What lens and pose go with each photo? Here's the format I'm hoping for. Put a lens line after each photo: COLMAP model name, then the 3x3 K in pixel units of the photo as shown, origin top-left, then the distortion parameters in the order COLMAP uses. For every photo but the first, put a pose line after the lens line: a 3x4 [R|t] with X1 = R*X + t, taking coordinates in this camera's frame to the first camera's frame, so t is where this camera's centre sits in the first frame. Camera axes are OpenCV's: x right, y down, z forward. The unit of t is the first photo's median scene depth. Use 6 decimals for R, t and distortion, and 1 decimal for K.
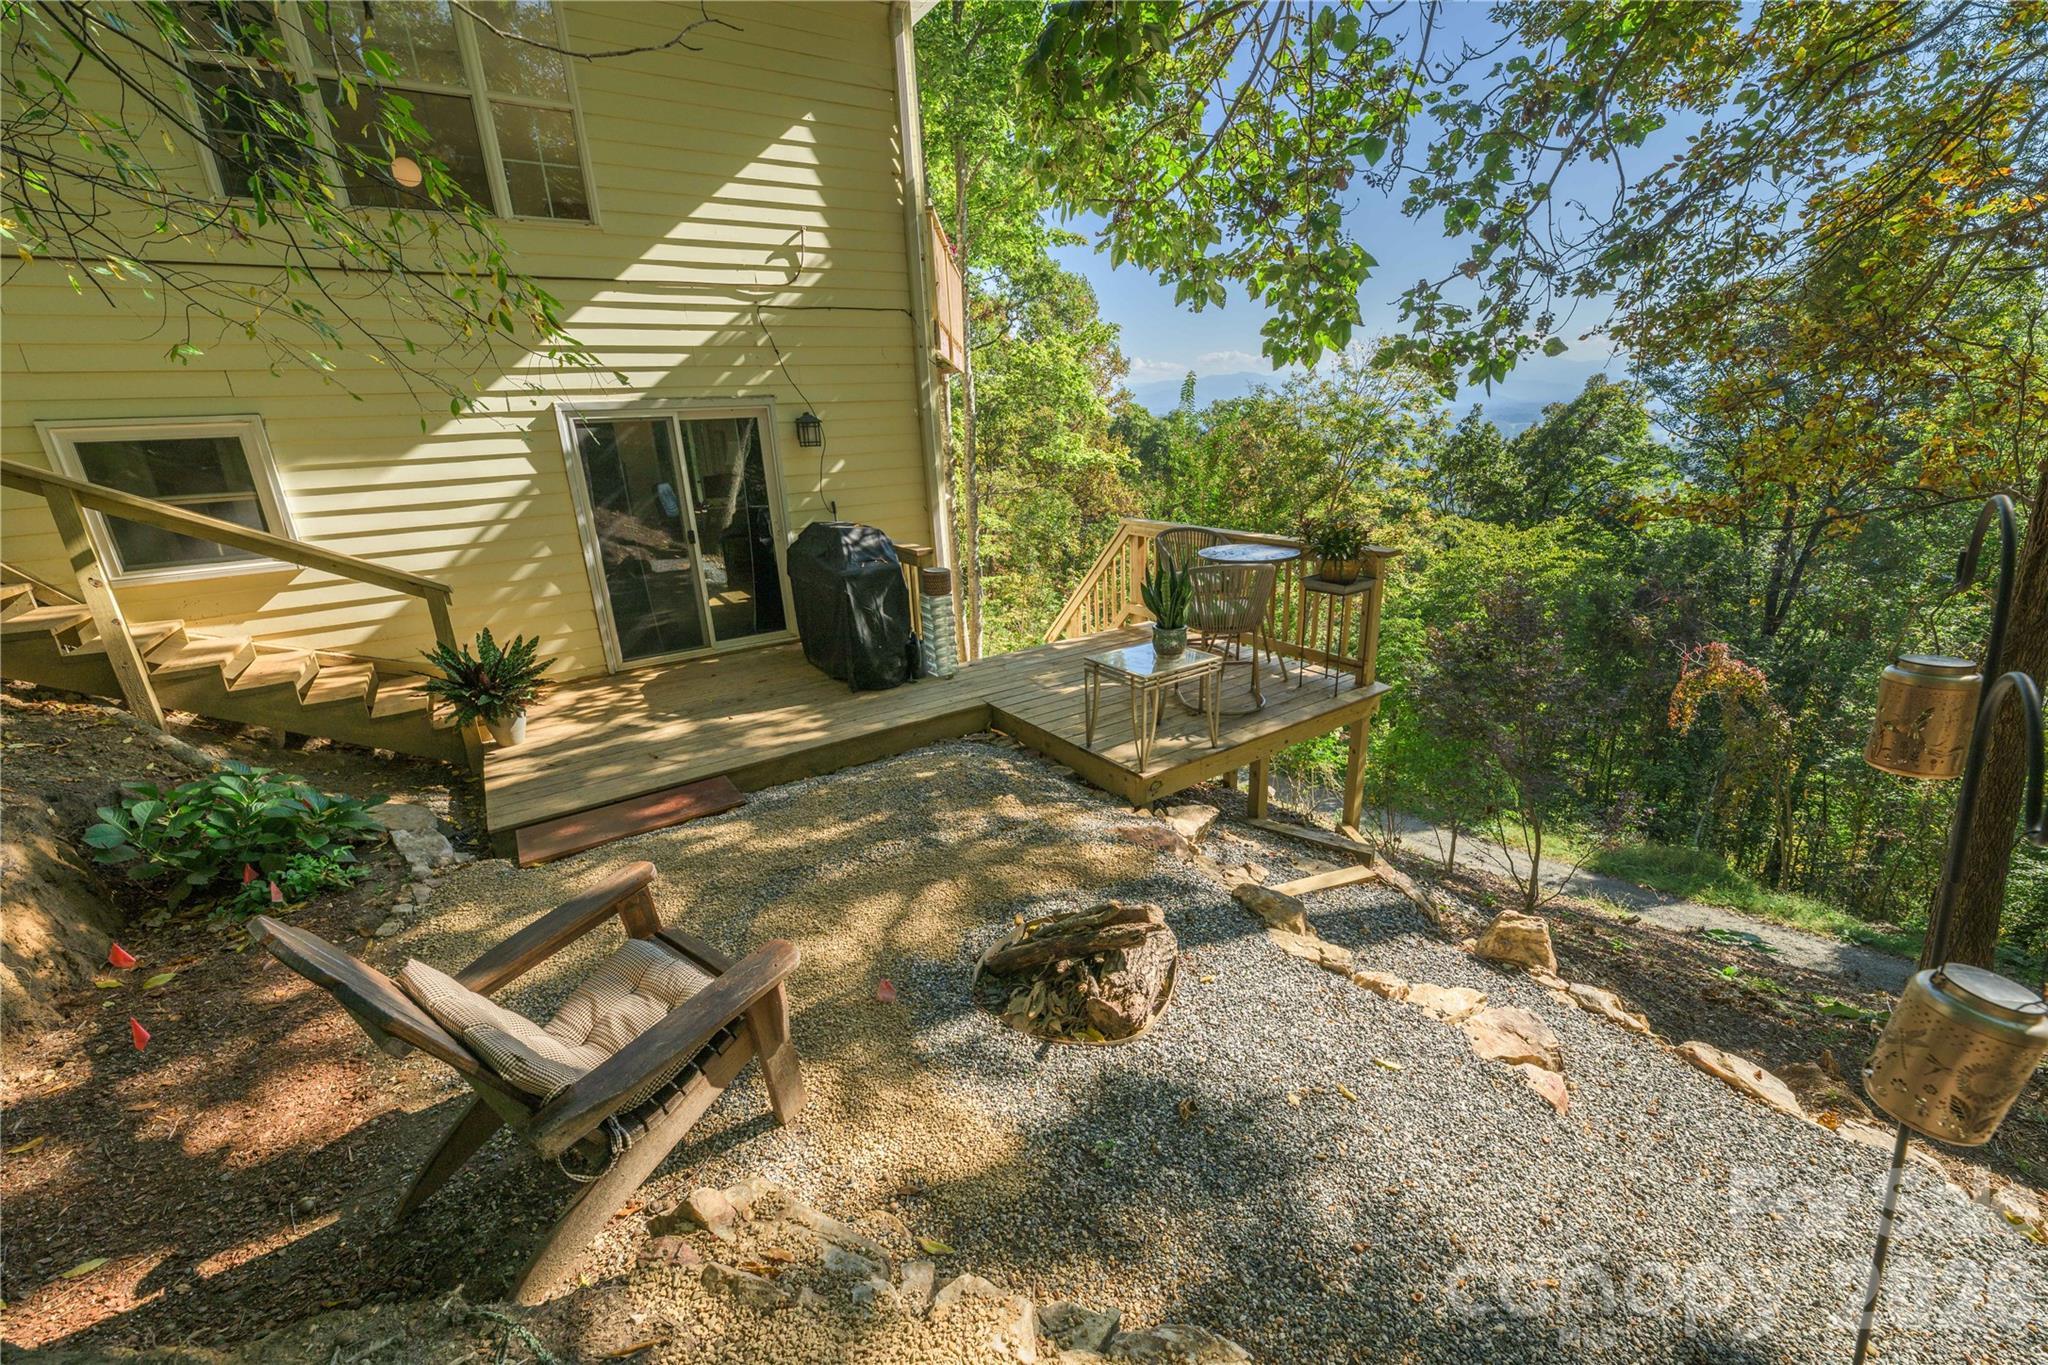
lens RADIAL K [[821.5, 0, 1014.8], [0, 821.5, 686.6], [0, 0, 1]] dist [-0.000974, 0.000099]
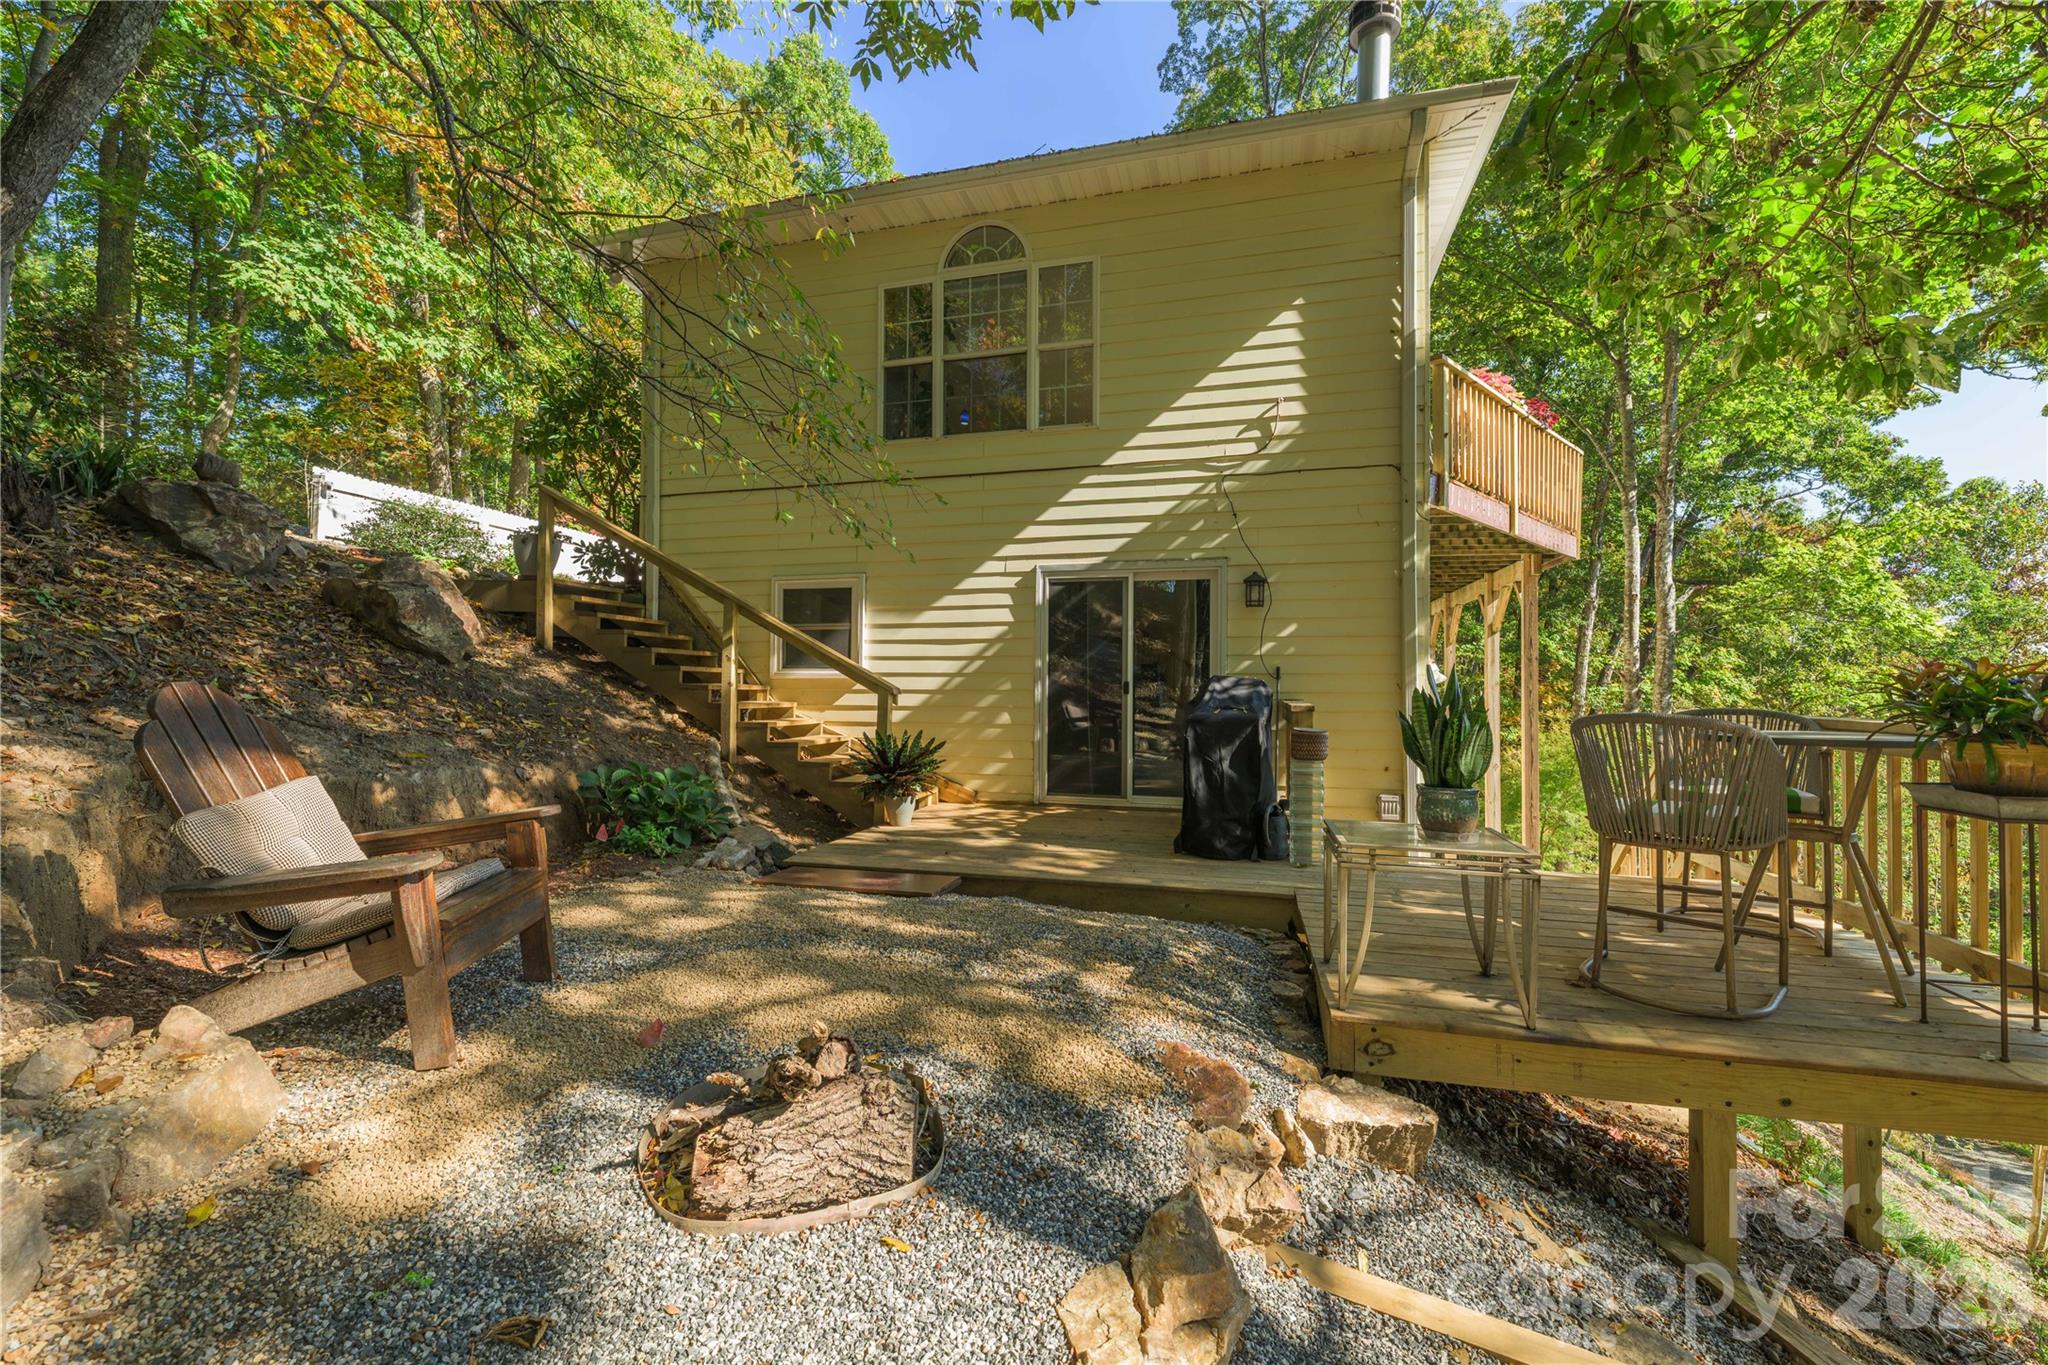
lens RADIAL K [[821.5, 0, 1031.6], [0, 821.5, 676.7], [0, 0, 1]] dist [-0.000974, 0.000099]
pose [[0.673193, 0.043575, -0.738182, 0.280684], [-0.265557, 0.945916, -0.186340, 0.028044], [0.690138, 0.321472, 0.648356, 0.237376]]
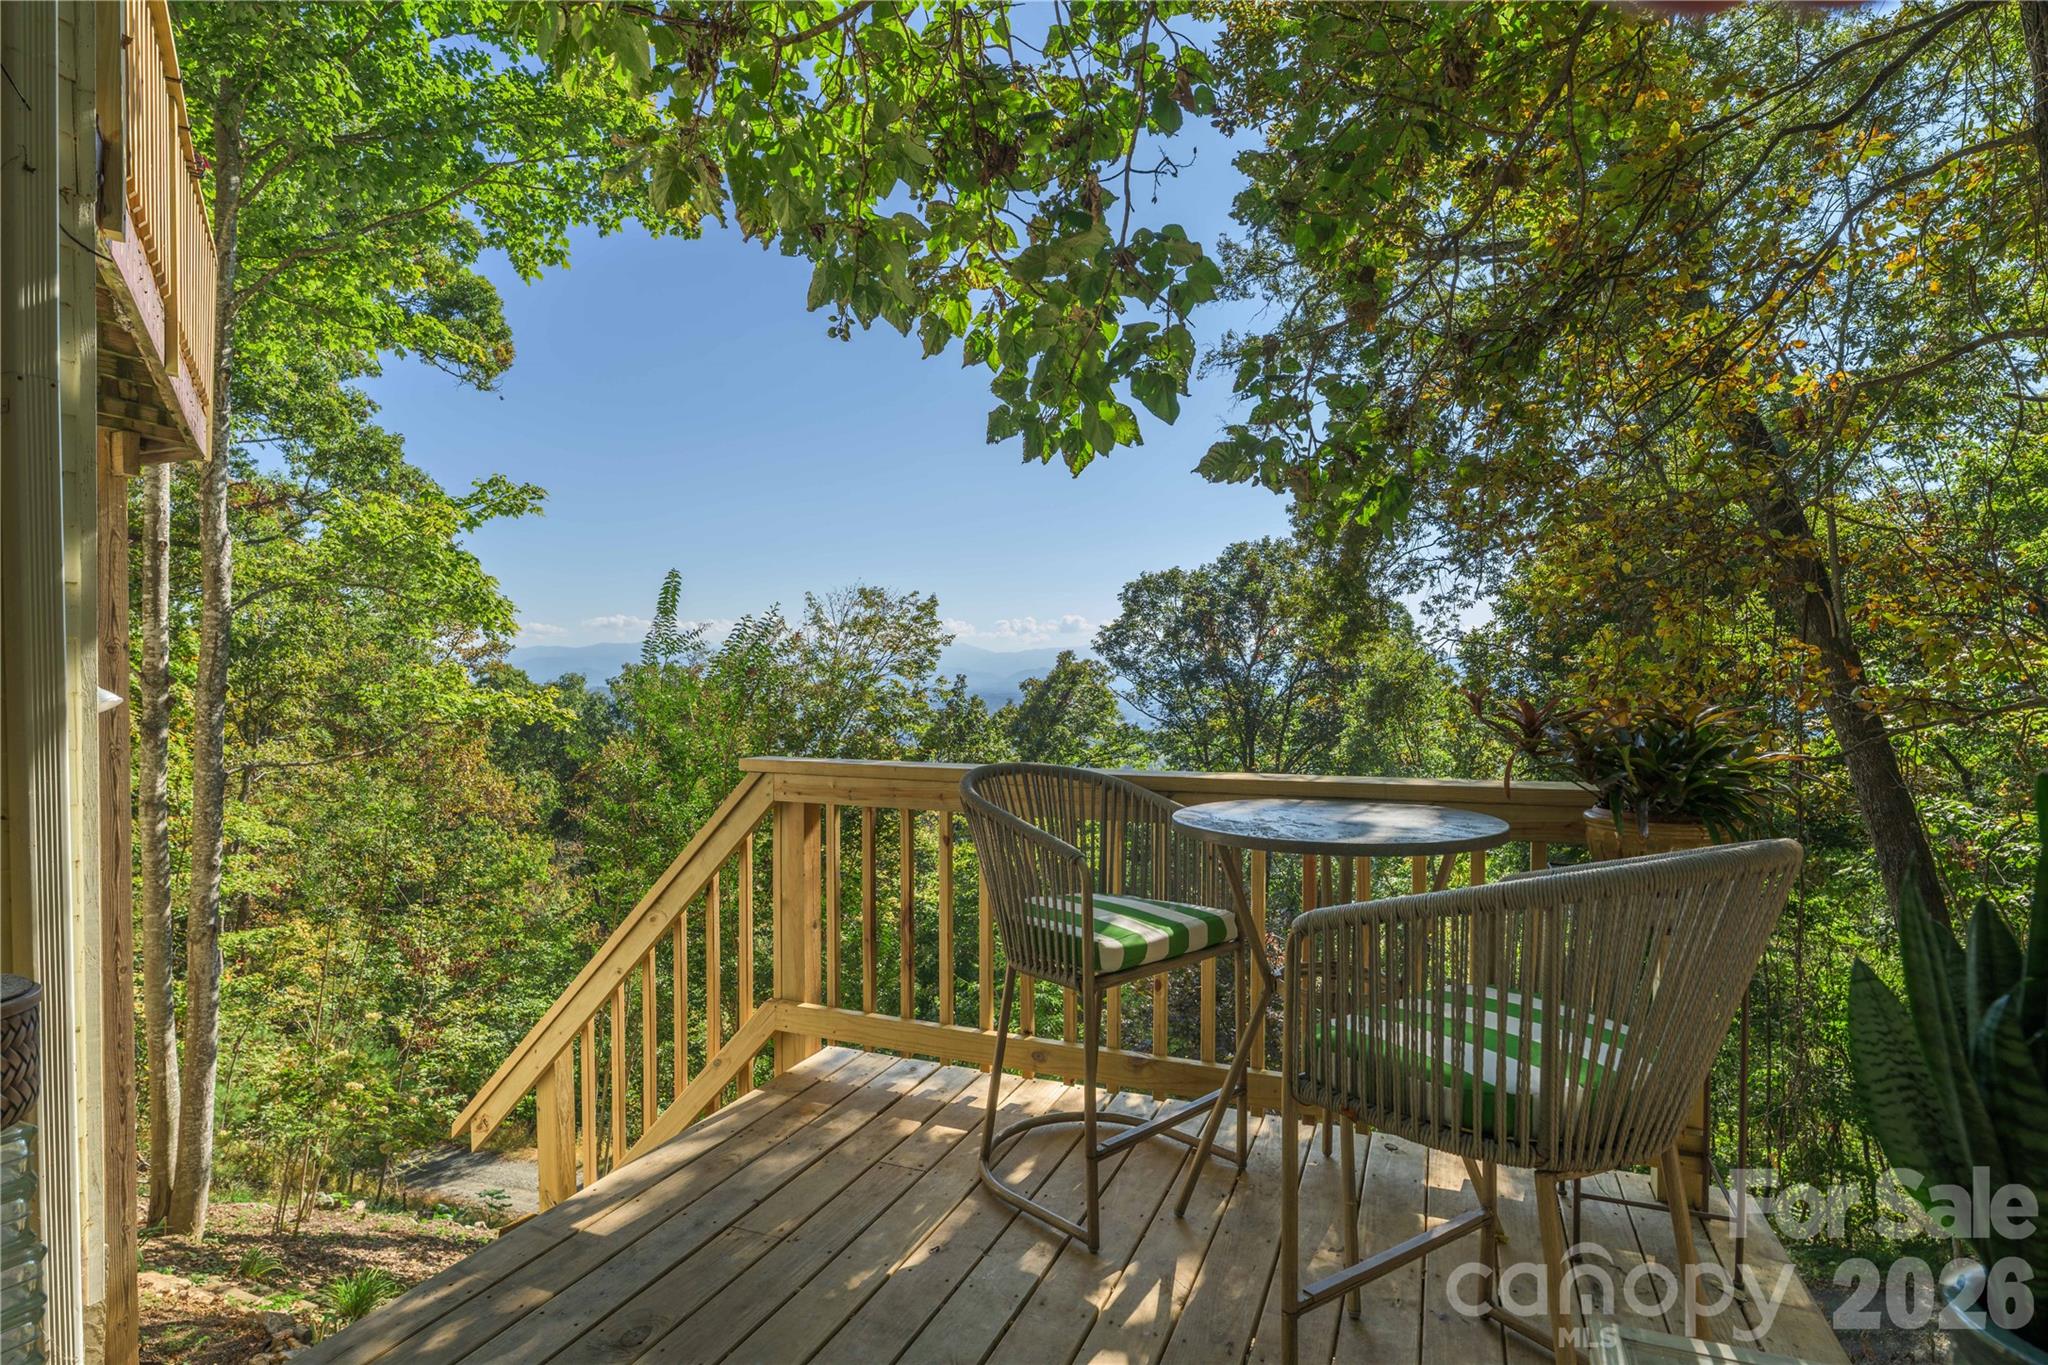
lens RADIAL K [[1059.2, 0, 1031.4], [0, 1059.2, 681.1], [0, 0, 1]] dist [0.002430, -0.000104]
pose [[0.821990, 0.042811, 0.567891, -0.030438], [0.144308, 0.948968, -0.280417, -0.095904], [-0.550915, 0.312452, 0.773864, 0.606059]]
